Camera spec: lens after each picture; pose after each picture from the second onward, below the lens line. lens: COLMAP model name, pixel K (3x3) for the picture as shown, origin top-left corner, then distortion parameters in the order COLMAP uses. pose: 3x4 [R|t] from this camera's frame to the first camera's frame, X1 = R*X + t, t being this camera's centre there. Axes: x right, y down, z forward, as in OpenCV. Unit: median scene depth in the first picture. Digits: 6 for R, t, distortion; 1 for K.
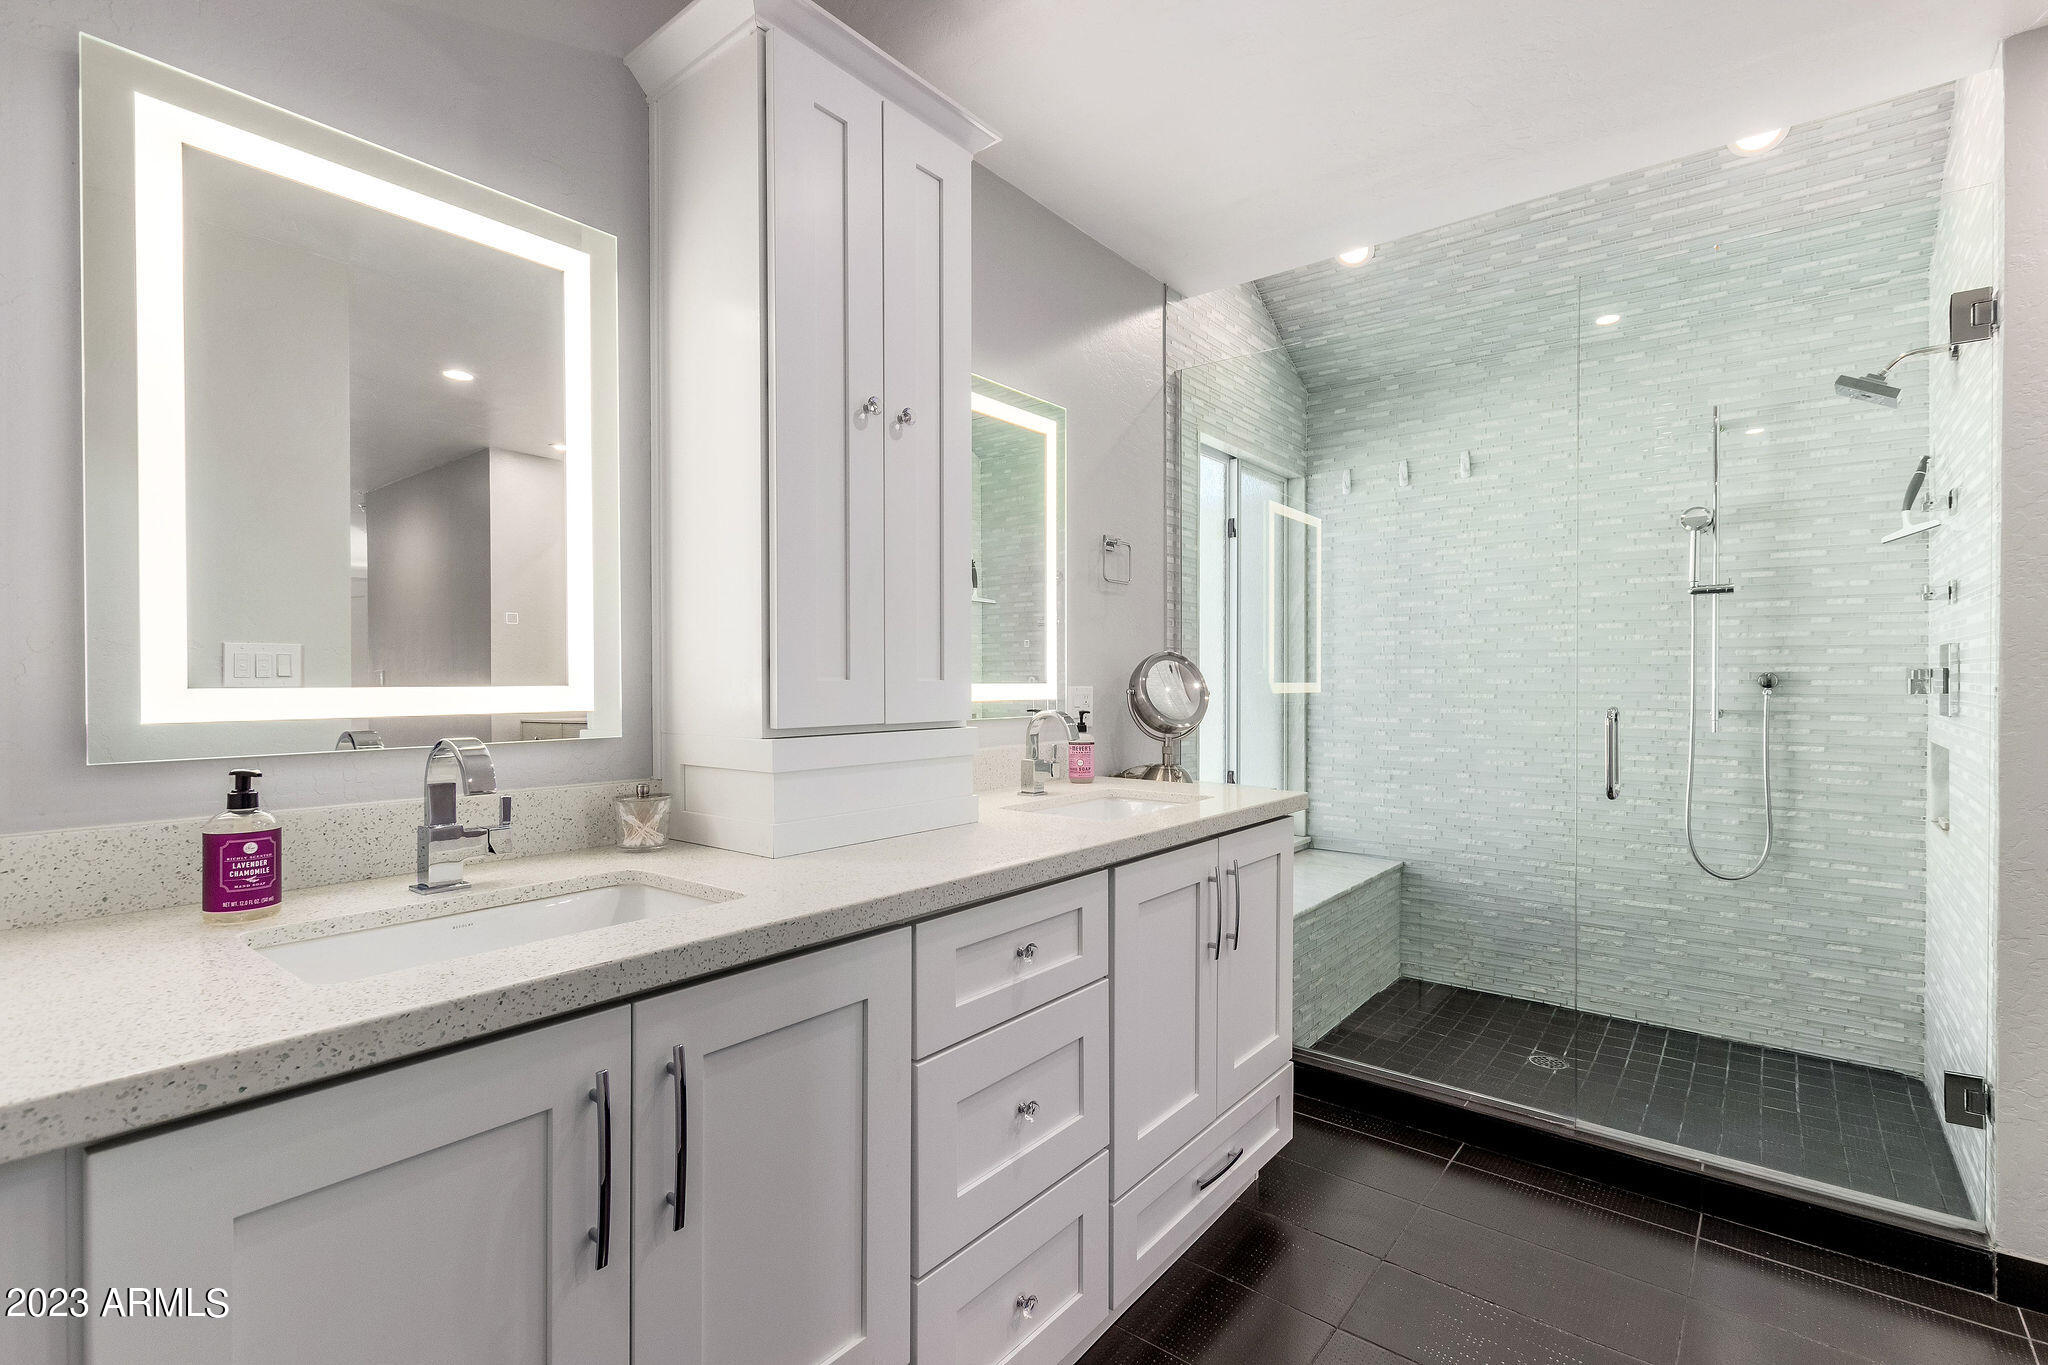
lens RADIAL K [[934.5, 0, 1034.9], [0, 934.5, 683.8], [0, 0, 1]] dist [0.004300, -0.001404]
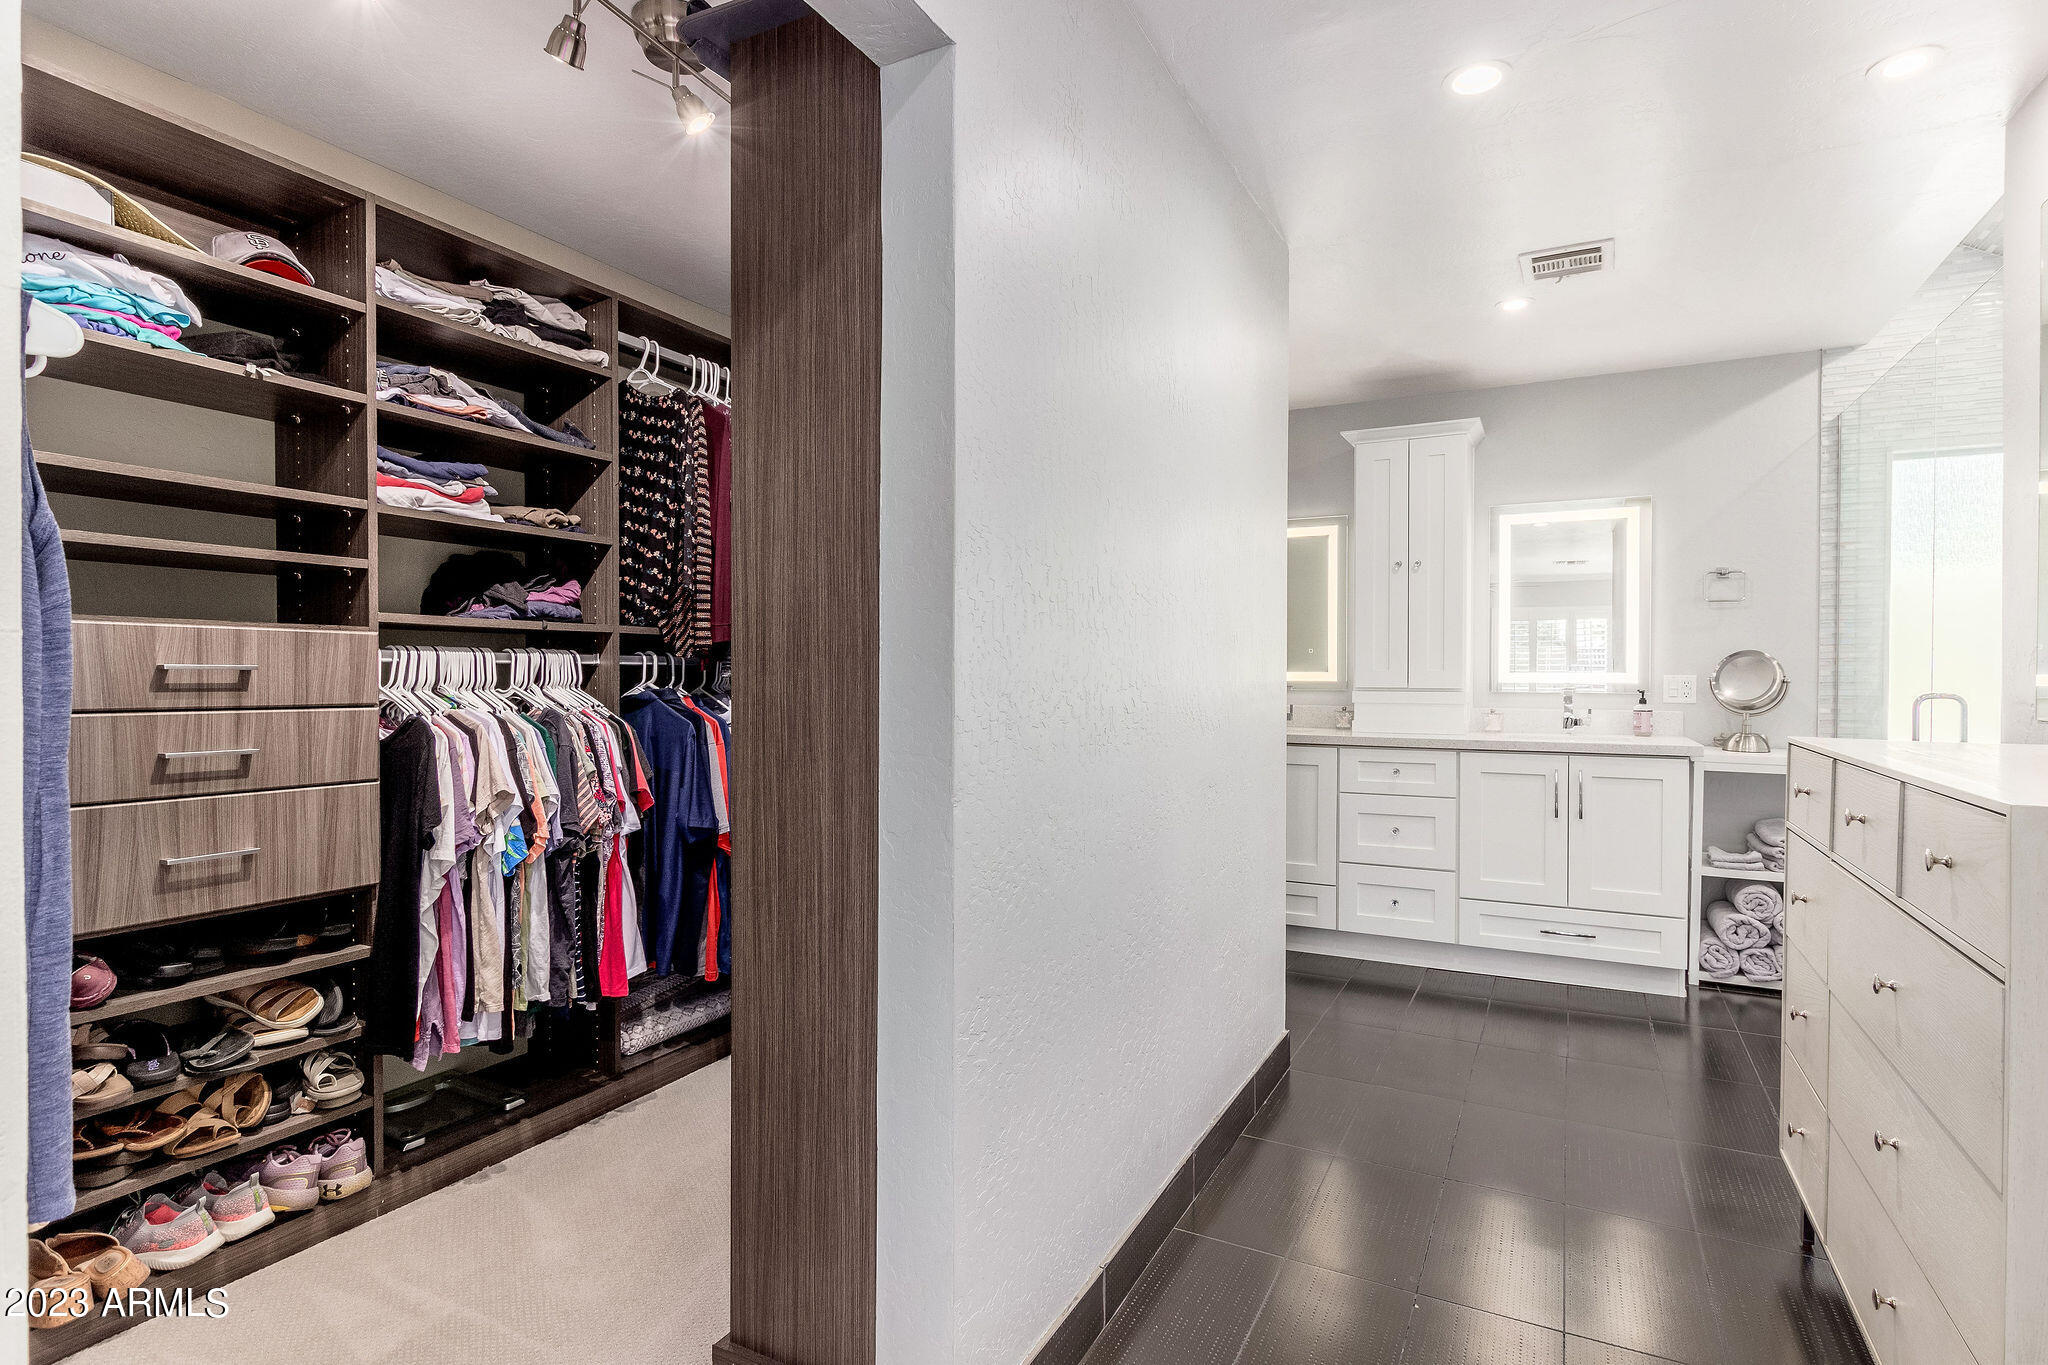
lens RADIAL K [[988.7, 0, 1034.0], [0, 988.7, 680.9], [0, 0, 1]] dist [0.003925, 0.000927]
pose [[0.200644, 0.001215, -0.979663, 2.486625], [-0.006897, 0.999976, -0.000172, 0.035201], [0.979640, 0.006792, 0.200648, -0.567717]]
